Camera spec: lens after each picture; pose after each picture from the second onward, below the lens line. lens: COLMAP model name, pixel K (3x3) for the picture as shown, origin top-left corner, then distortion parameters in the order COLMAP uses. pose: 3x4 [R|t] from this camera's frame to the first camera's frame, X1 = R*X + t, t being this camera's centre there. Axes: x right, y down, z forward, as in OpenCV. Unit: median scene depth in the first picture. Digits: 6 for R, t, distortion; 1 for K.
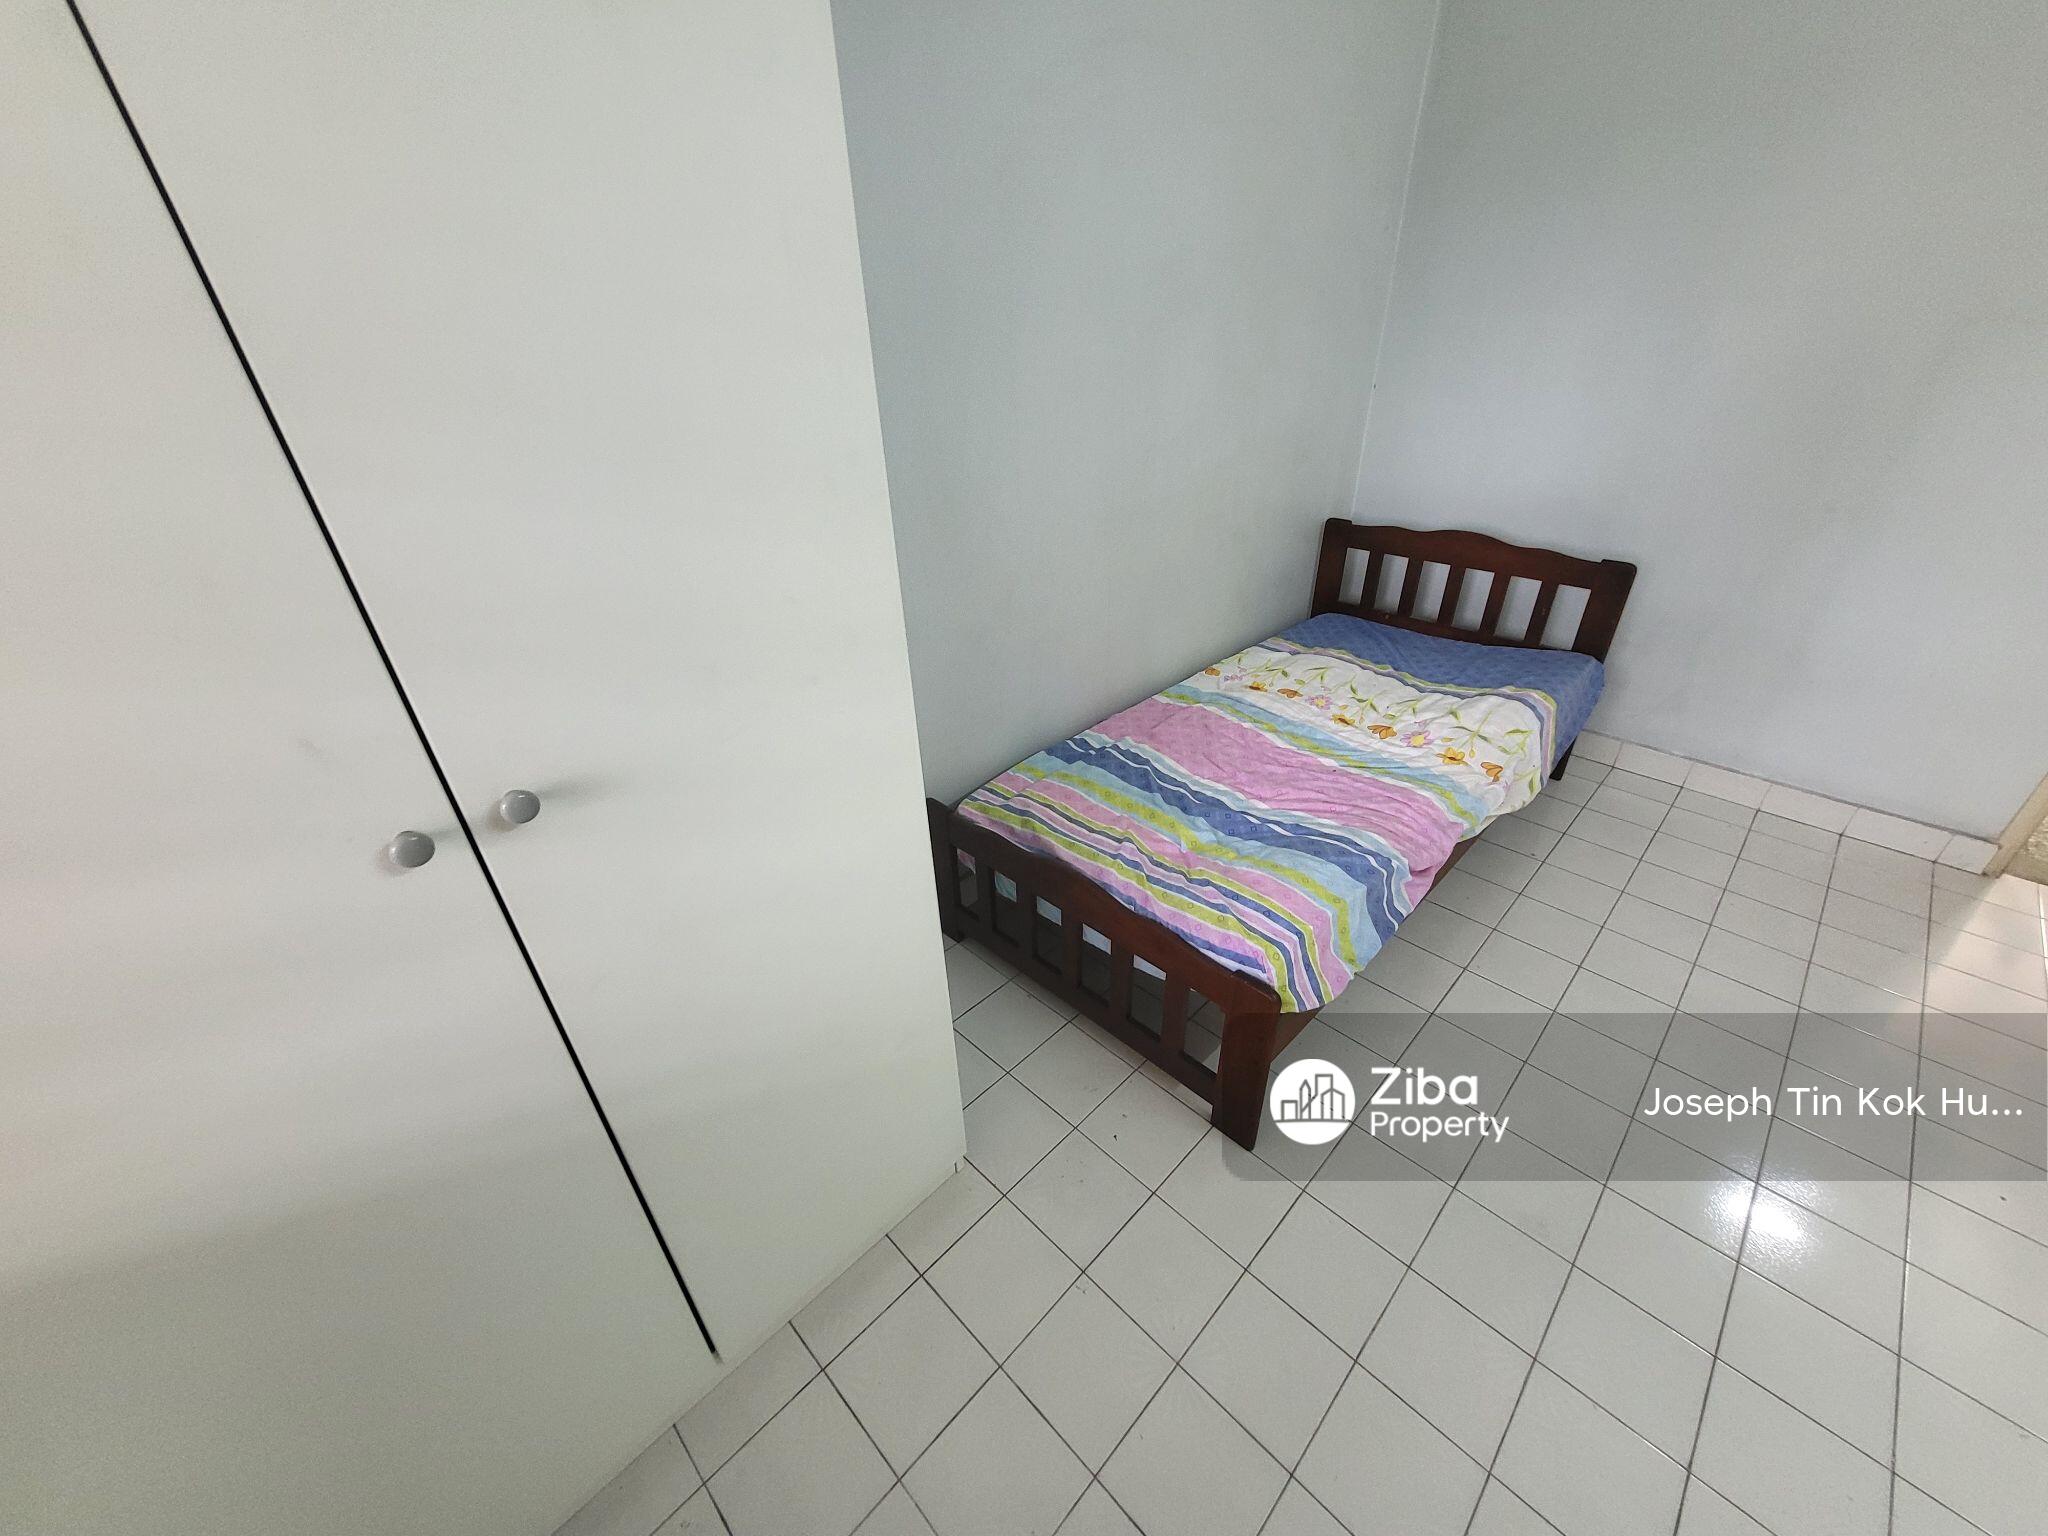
lens RADIAL K [[801.7, 0, 1031.2], [0, 801.7, 773.0], [0, 0, 1]] dist [0.002287, 0.001011]
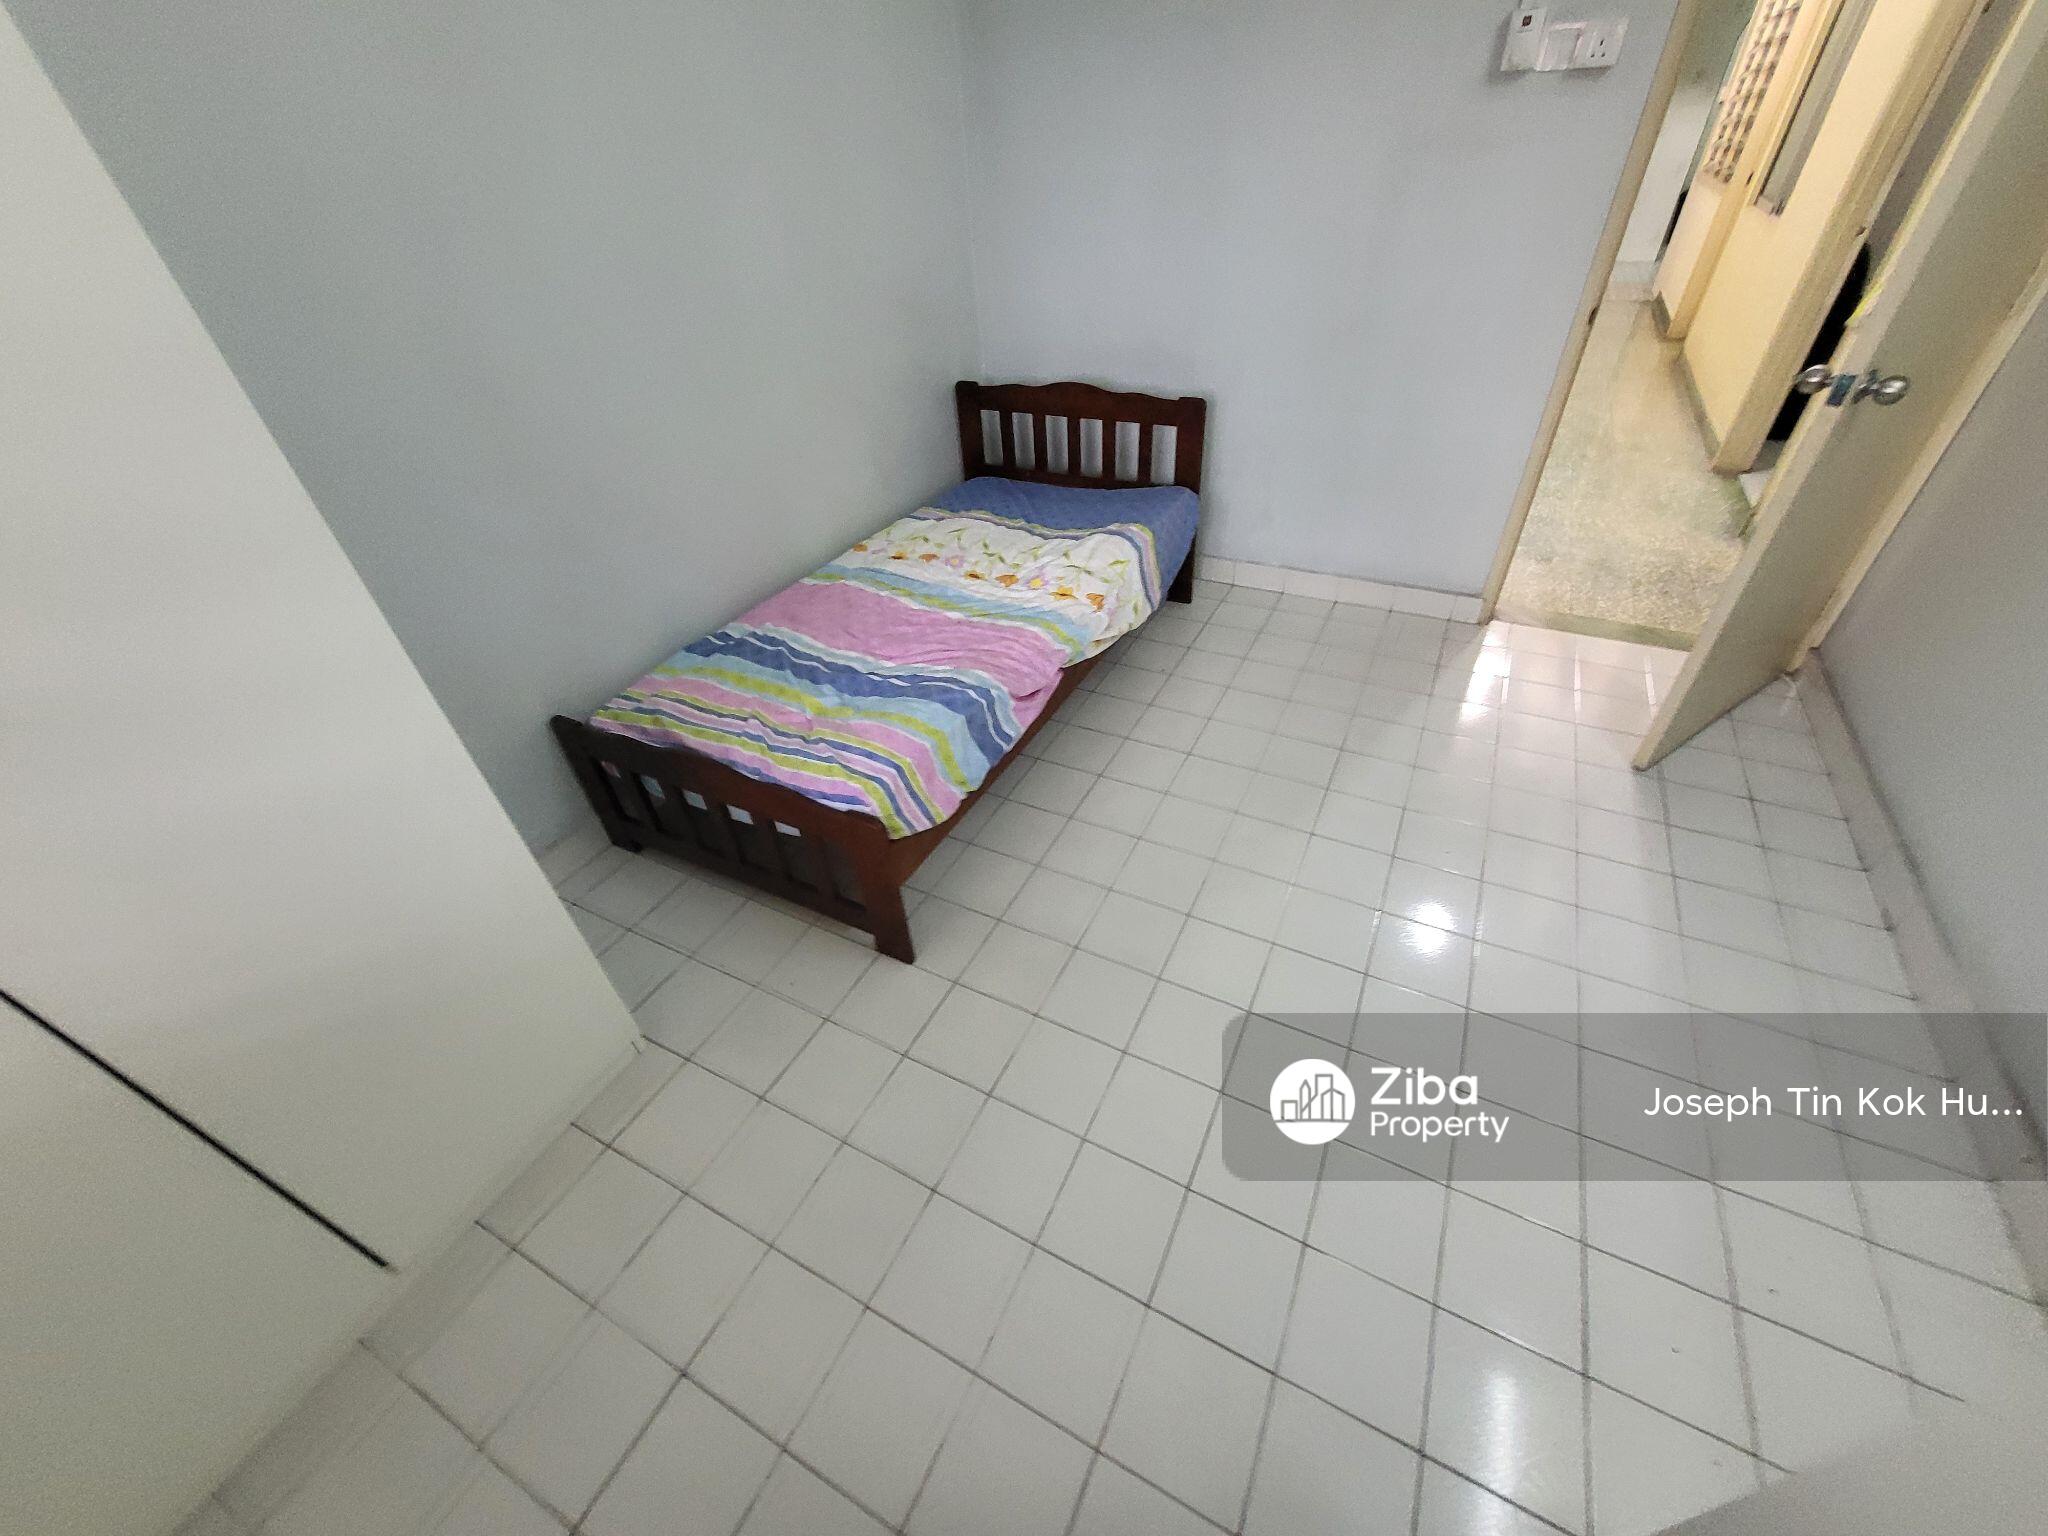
lens RADIAL K [[801.7, 0, 1030.3], [0, 801.7, 770.5], [0, 0, 1]] dist [0.002287, 0.001011]
pose [[0.953286, -0.201608, 0.224944, 0.184802], [0.172885, 0.974797, 0.141003, 0.056630], [-0.247702, -0.095527, 0.964115, -0.090911]]
